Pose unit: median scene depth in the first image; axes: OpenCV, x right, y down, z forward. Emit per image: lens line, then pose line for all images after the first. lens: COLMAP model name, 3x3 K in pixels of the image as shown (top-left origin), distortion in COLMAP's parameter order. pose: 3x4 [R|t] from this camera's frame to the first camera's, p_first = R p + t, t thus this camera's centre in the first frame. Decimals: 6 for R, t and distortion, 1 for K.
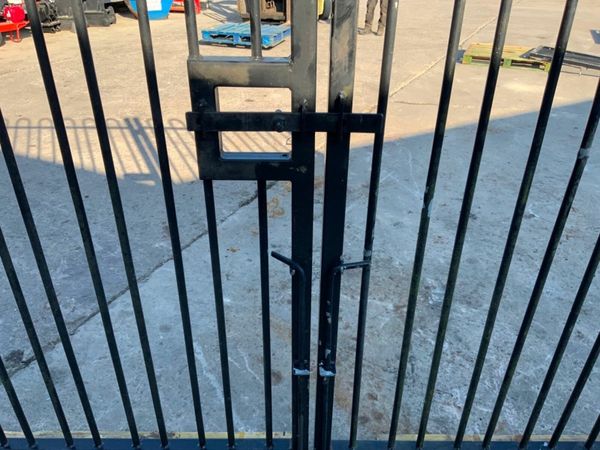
lens RADIAL K [[496.9, 0, 300.0], [0, 496.9, 225.0], [0, 0, 1]] dist [0.087591, -0.149199]
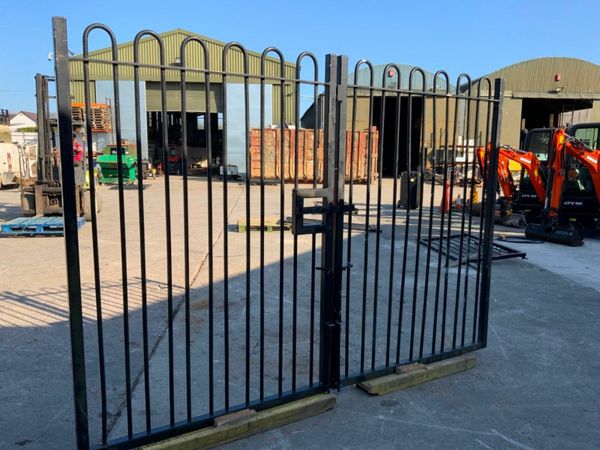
lens RADIAL K [[496.9, 0, 300.0], [0, 496.9, 225.0], [0, 0, 1]] dist [0.087591, -0.149199]
pose [[0.856102, -0.074356, 0.511430, -0.330858], [0.253294, 0.922958, -0.289812, 0.135553], [-0.450479, 0.377651, 0.808980, -0.240159]]
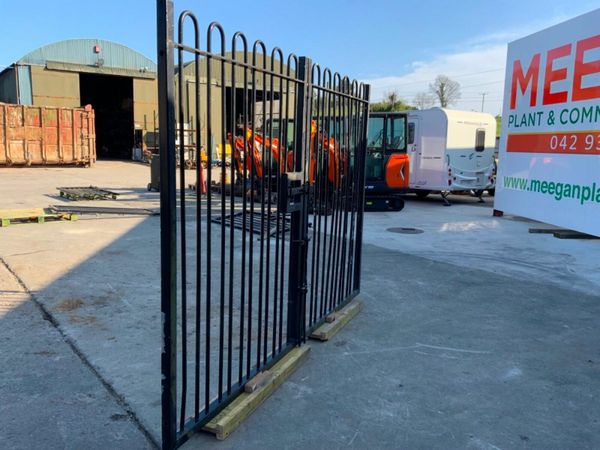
lens RADIAL K [[508.7, 0, 301.4], [0, 508.7, 206.5], [0, 0, 1]] dist [0.089175, -0.006027]
pose [[0.416462, -0.112680, 0.902143, -0.642683], [0.427870, 0.899822, -0.085131, 0.039397], [-0.802176, 0.421454, 0.422954, -0.073409]]
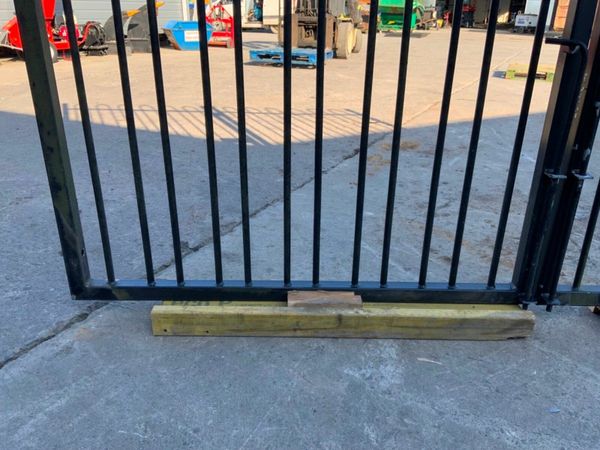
lens RADIAL K [[496.9, 0, 300.0], [0, 496.9, 225.0], [0, 0, 1]] dist [0.087591, -0.149199]
pose [[0.999951, 0.007841, -0.006114, -0.136736], [-0.008444, 0.994358, -0.105744, 0.139360], [0.005251, 0.105790, 0.994375, 0.005819]]
